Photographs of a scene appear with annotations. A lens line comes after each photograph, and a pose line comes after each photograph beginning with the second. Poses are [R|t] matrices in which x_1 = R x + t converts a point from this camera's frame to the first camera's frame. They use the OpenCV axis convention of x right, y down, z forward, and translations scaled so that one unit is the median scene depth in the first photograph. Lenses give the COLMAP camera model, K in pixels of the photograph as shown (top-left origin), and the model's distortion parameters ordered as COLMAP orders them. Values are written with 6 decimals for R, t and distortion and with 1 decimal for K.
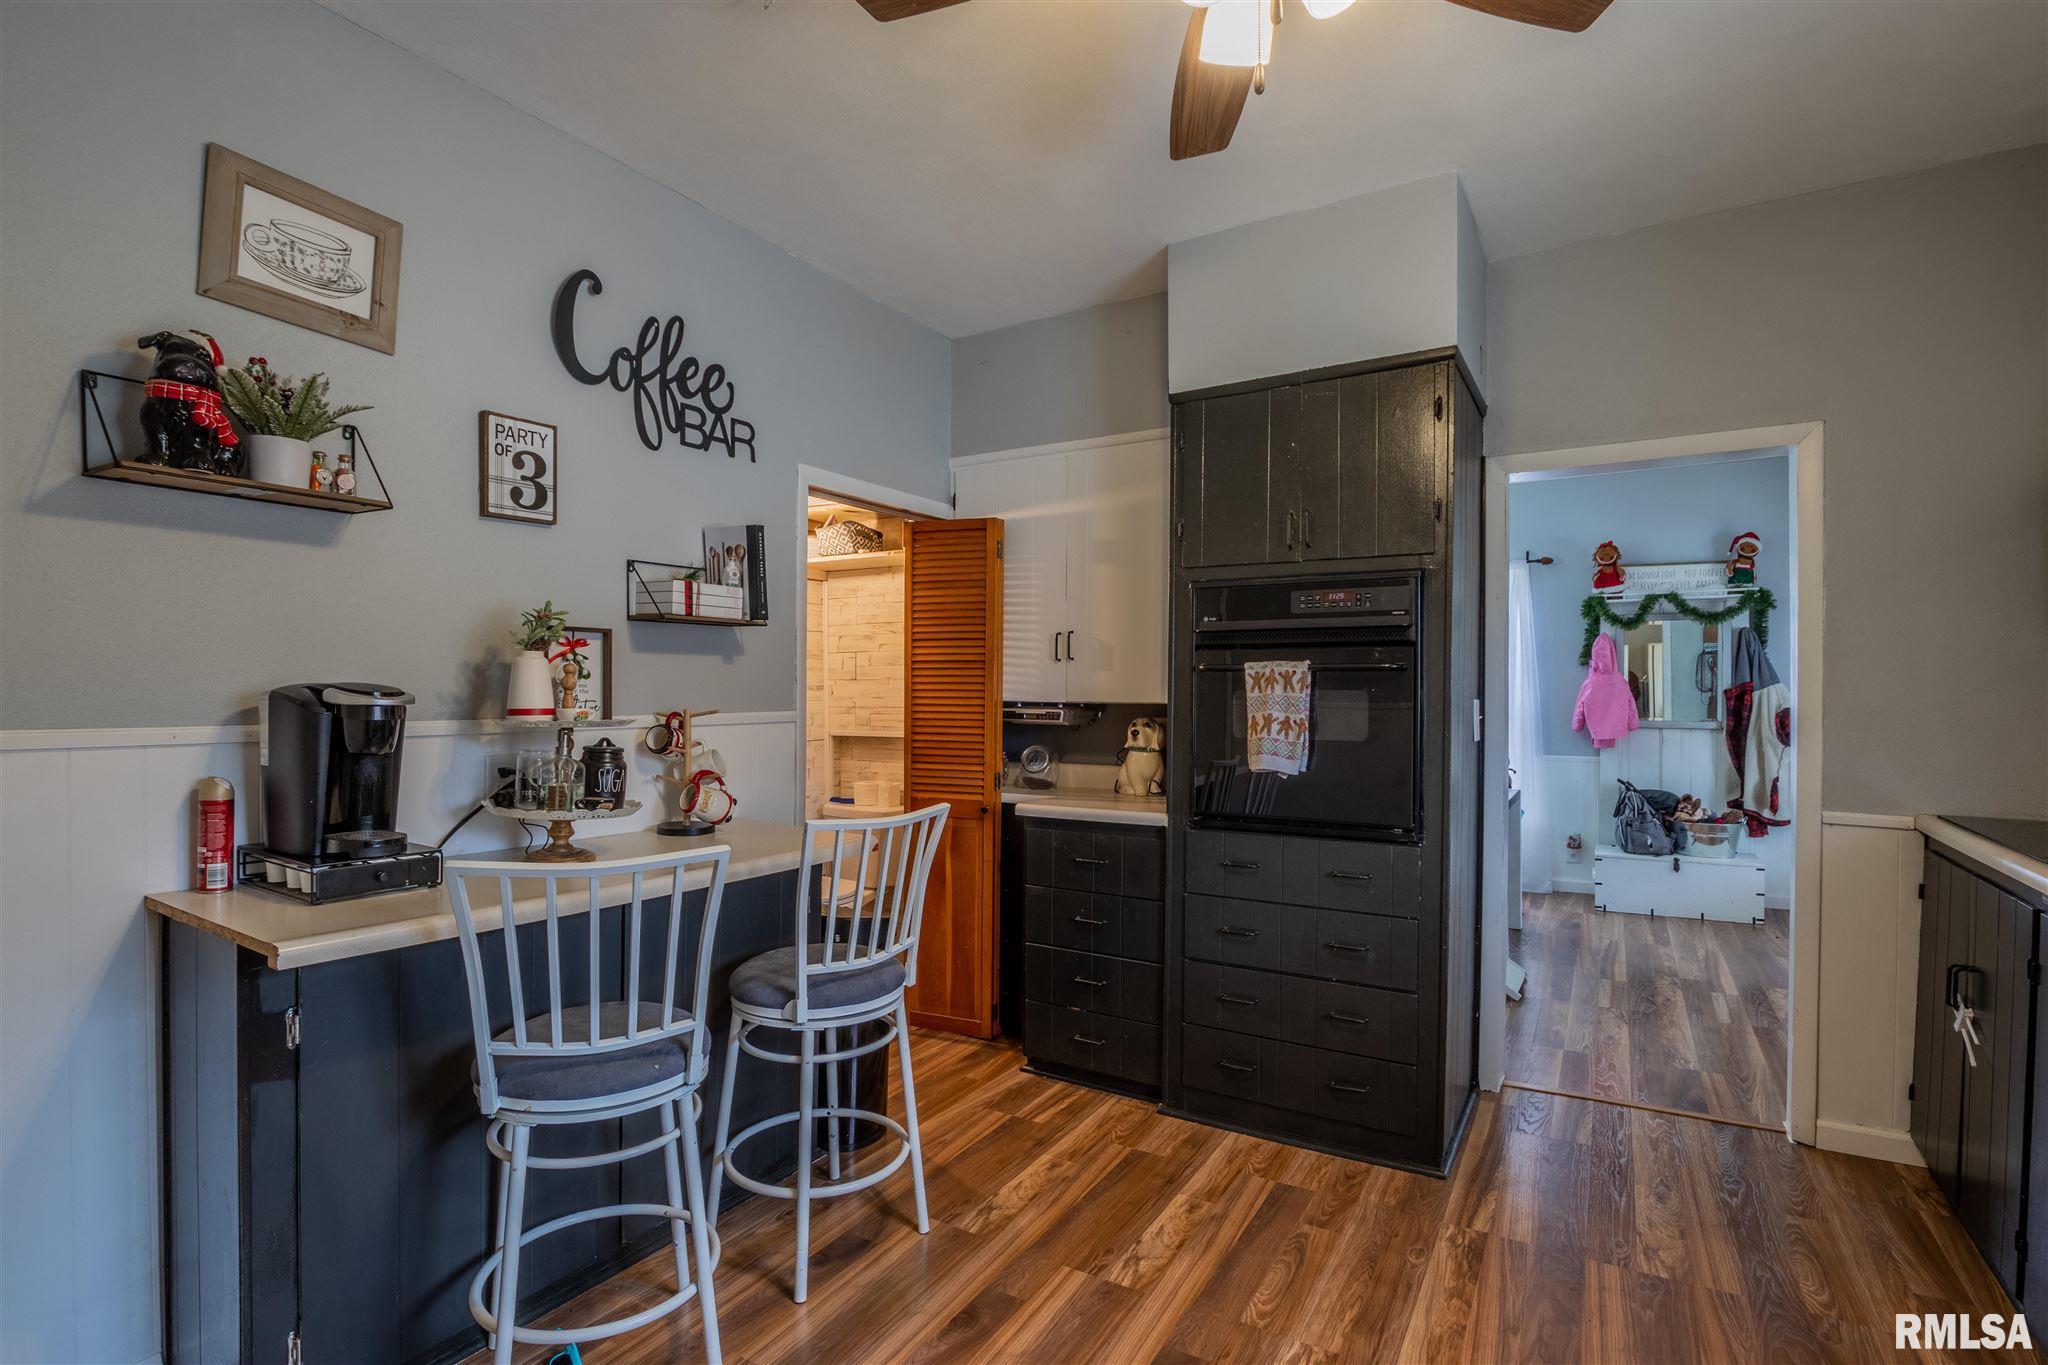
lens RADIAL K [[979.3, 0, 1035.0], [0, 979.3, 691.6], [0, 0, 1]] dist [-0.028305, 0.002804]
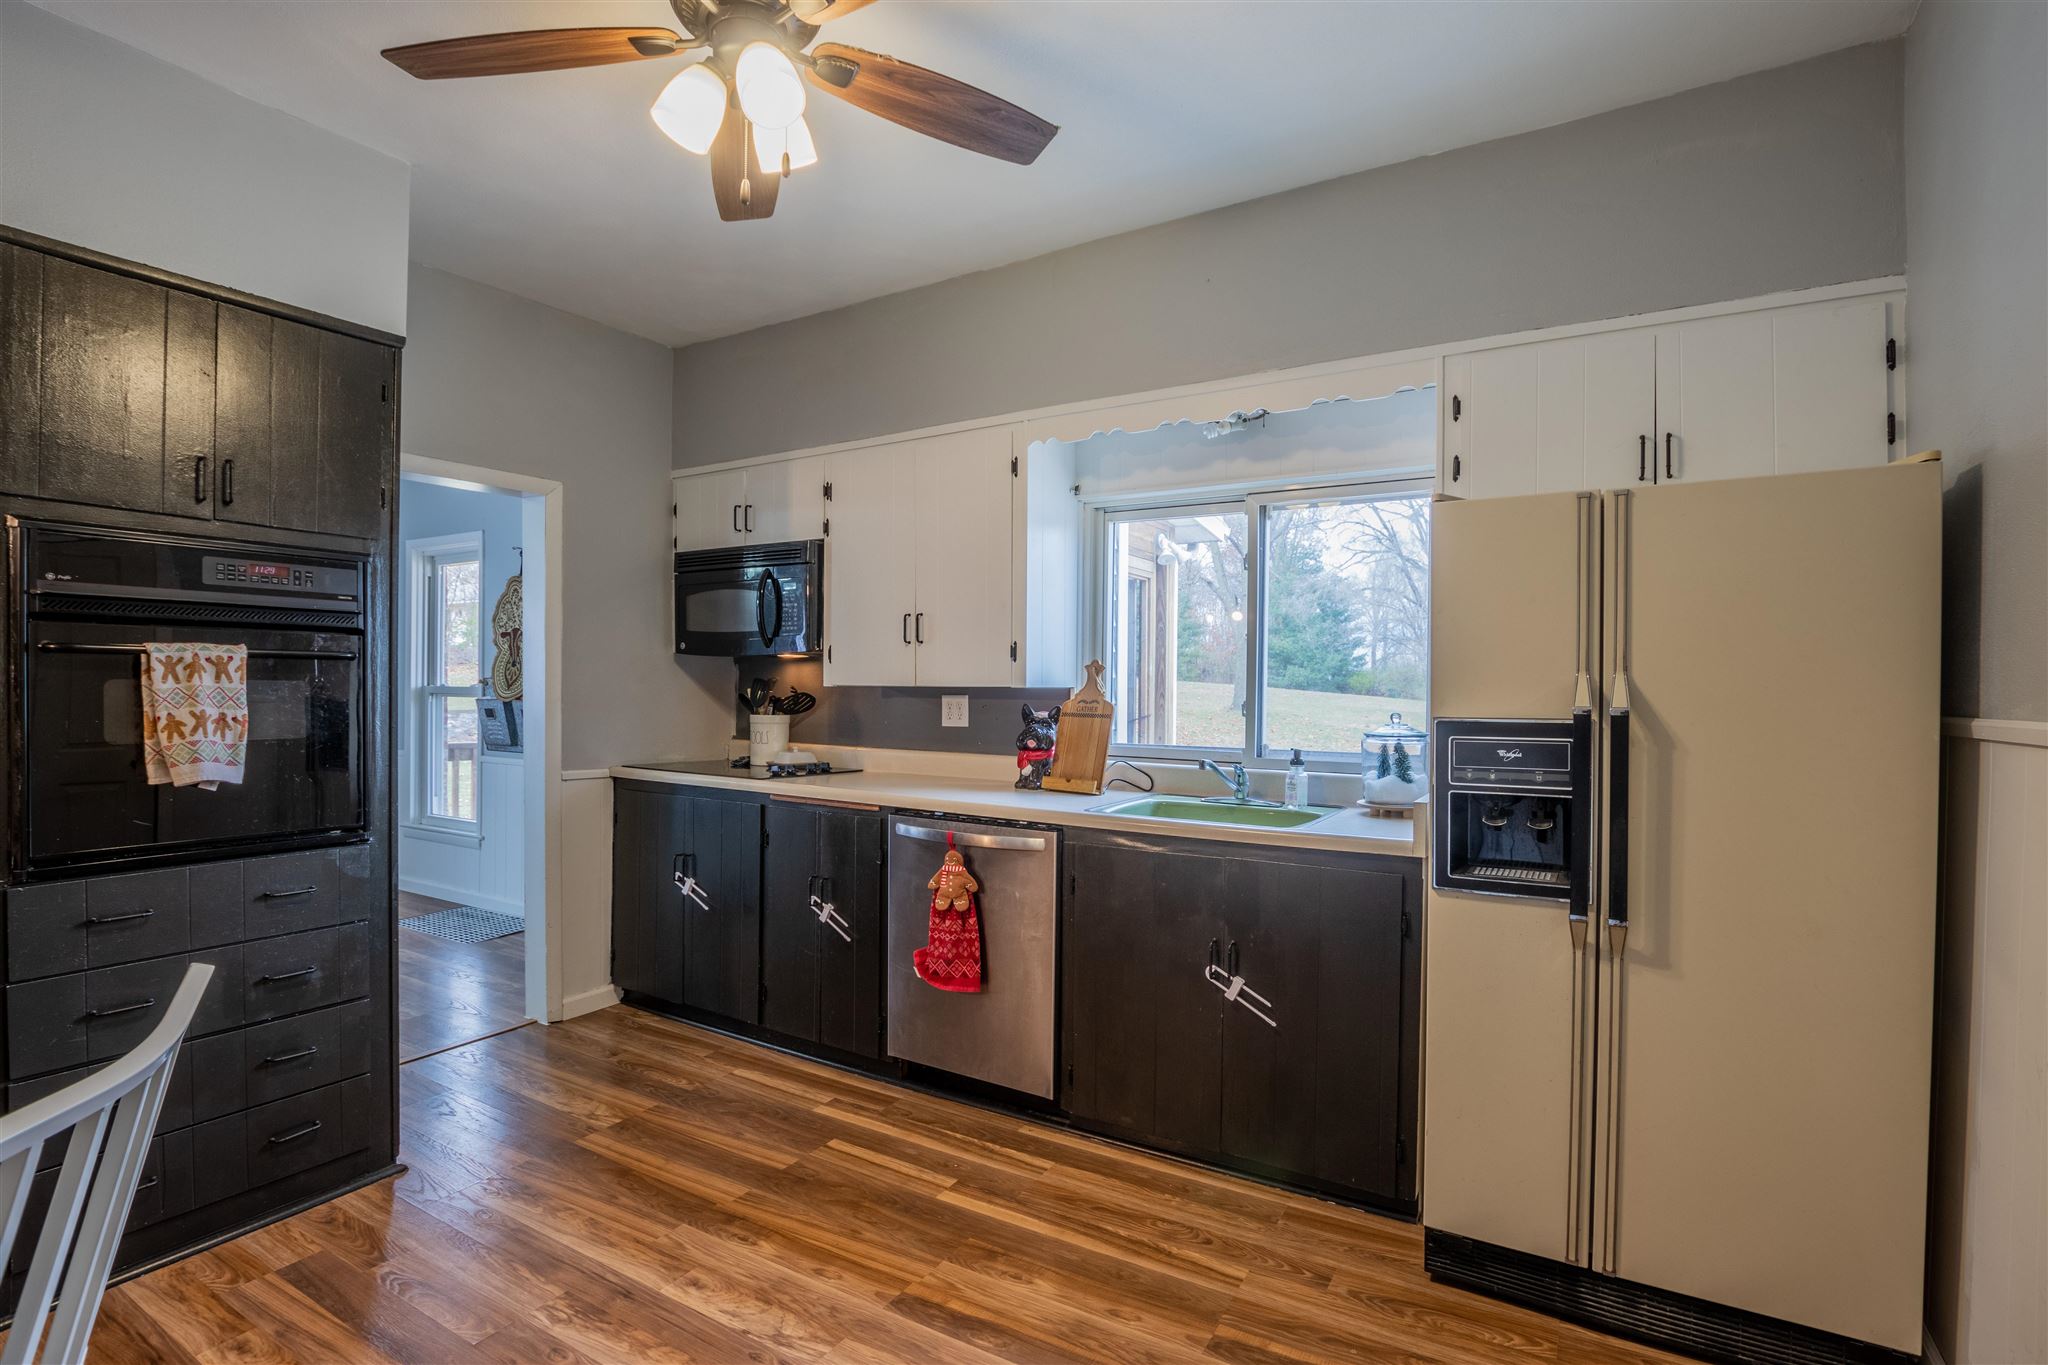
lens RADIAL K [[979.3, 0, 1034.5], [0, 979.3, 687.6], [0, 0, 1]] dist [-0.028305, 0.002804]
pose [[-0.007391, -0.003561, 0.999966, -0.538965], [-0.003123, 0.999989, 0.003538, -0.000263], [-0.999968, -0.003097, -0.007402, 0.336132]]
